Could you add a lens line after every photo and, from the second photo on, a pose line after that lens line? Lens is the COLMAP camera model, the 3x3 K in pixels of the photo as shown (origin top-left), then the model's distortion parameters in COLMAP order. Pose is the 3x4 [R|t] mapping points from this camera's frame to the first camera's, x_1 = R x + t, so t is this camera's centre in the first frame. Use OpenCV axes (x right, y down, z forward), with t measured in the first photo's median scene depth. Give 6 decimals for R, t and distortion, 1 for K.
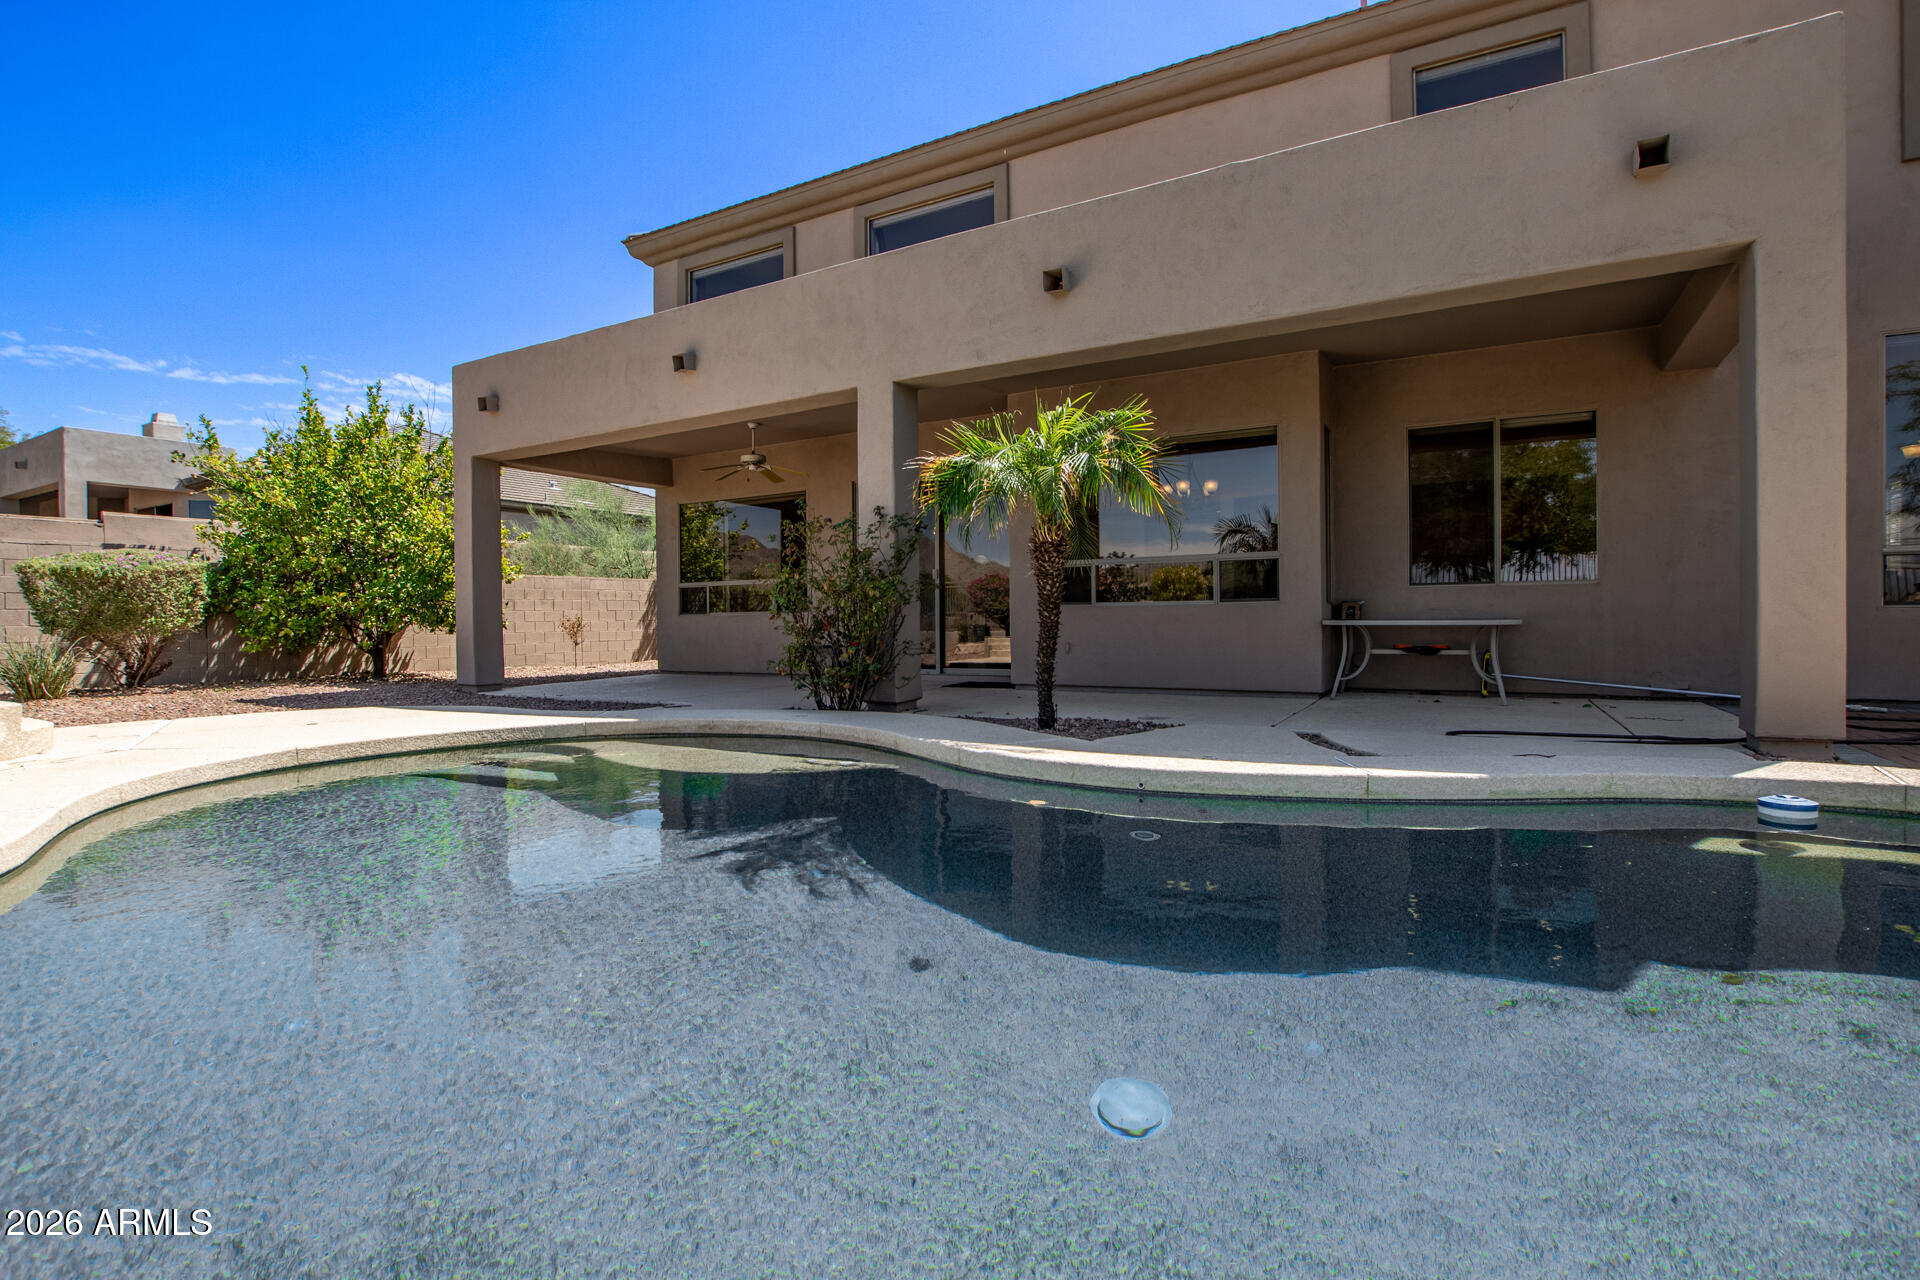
lens RADIAL K [[936.3, 0, 998.4], [0, 936.3, 635.3], [0, 0, 1]] dist [-0.024259, 0.003849]
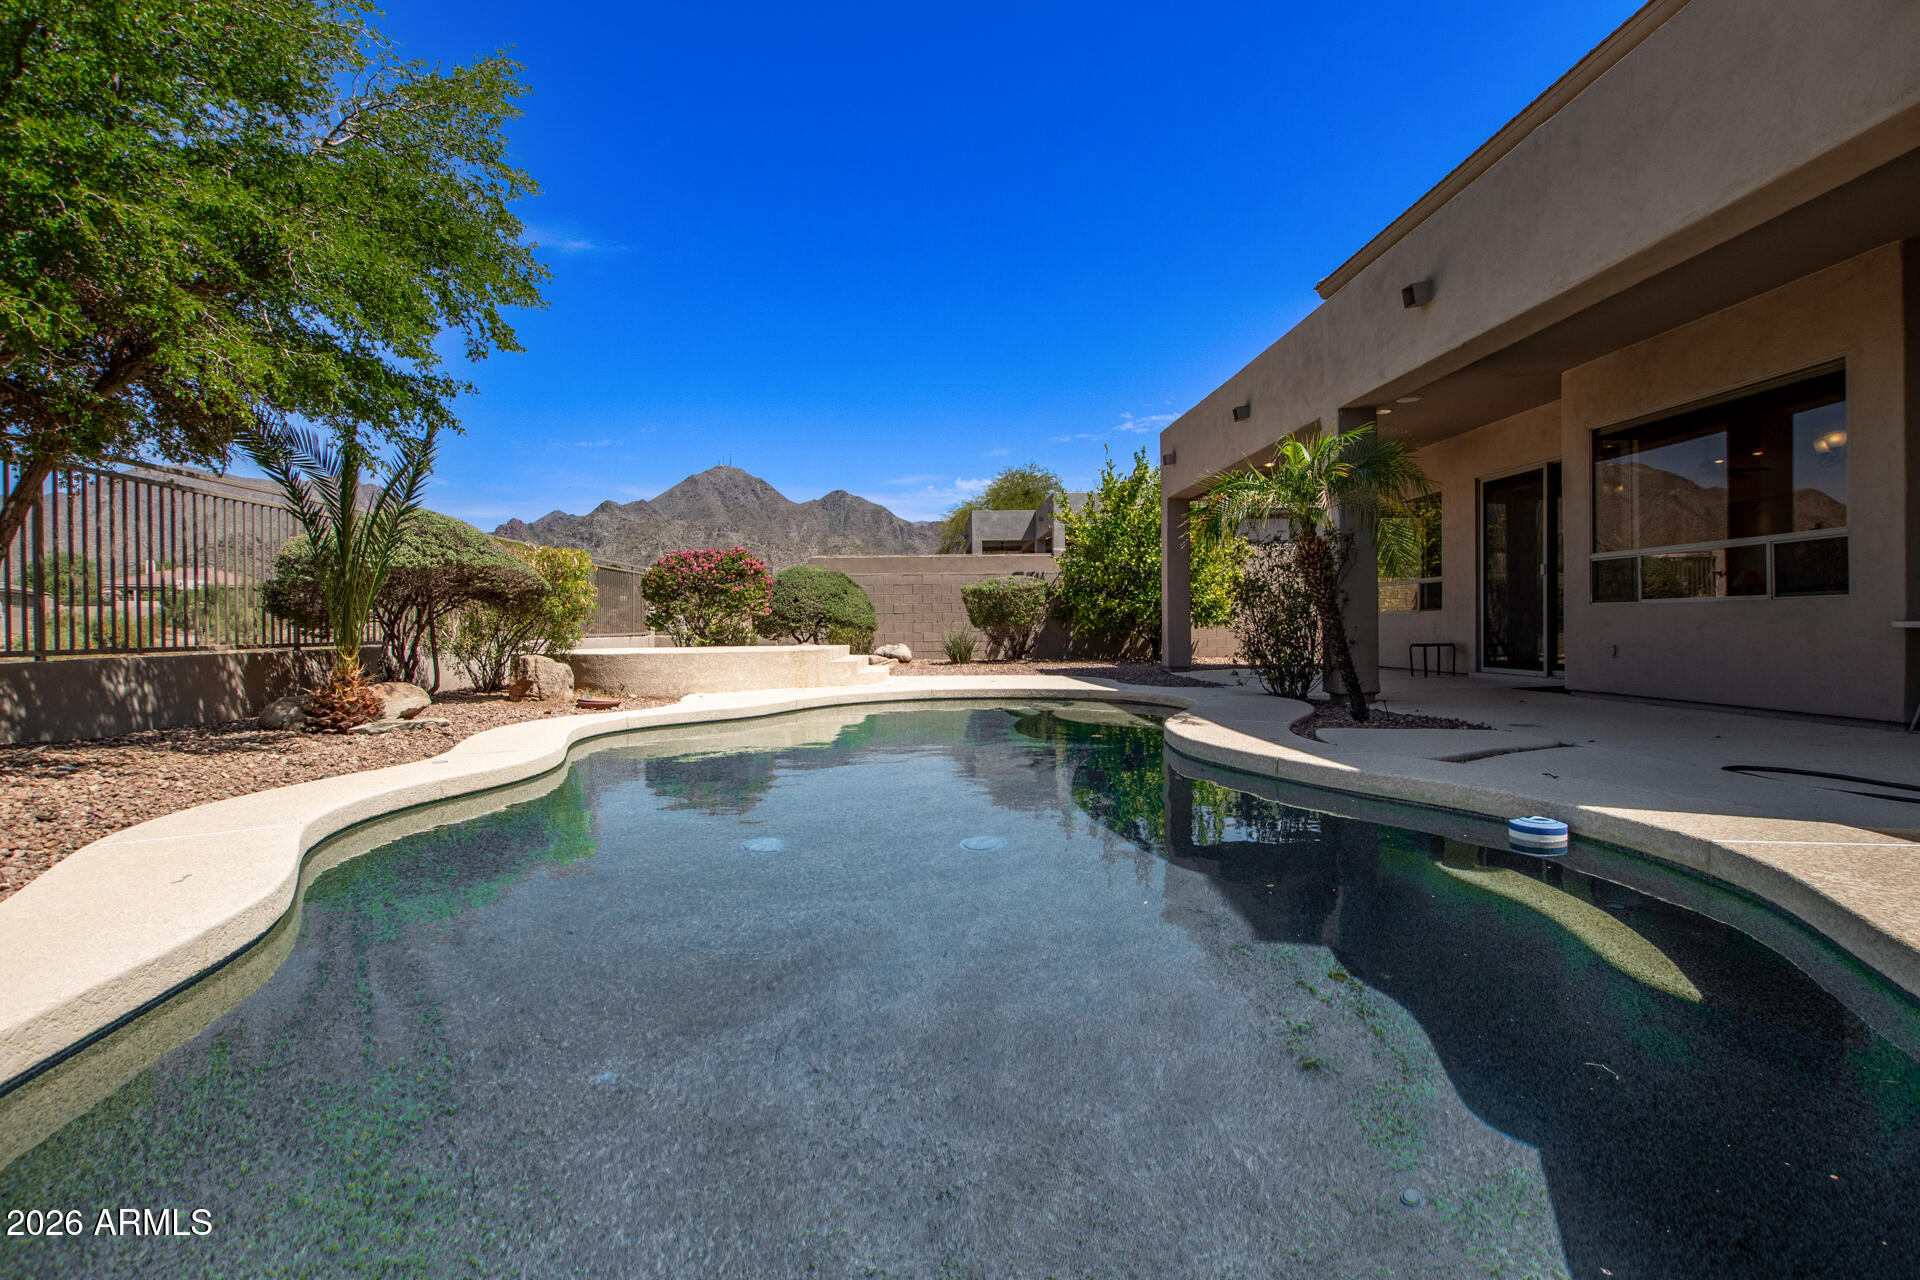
lens RADIAL K [[936.3, 0, 934.5], [0, 936.3, 644.7], [0, 0, 1]] dist [-0.024259, 0.003849]
pose [[0.510286, 0.022624, -0.859707, 0.493670], [-0.007759, 0.999734, 0.021703, -0.006213], [0.859970, -0.004404, 0.510326, 0.008868]]
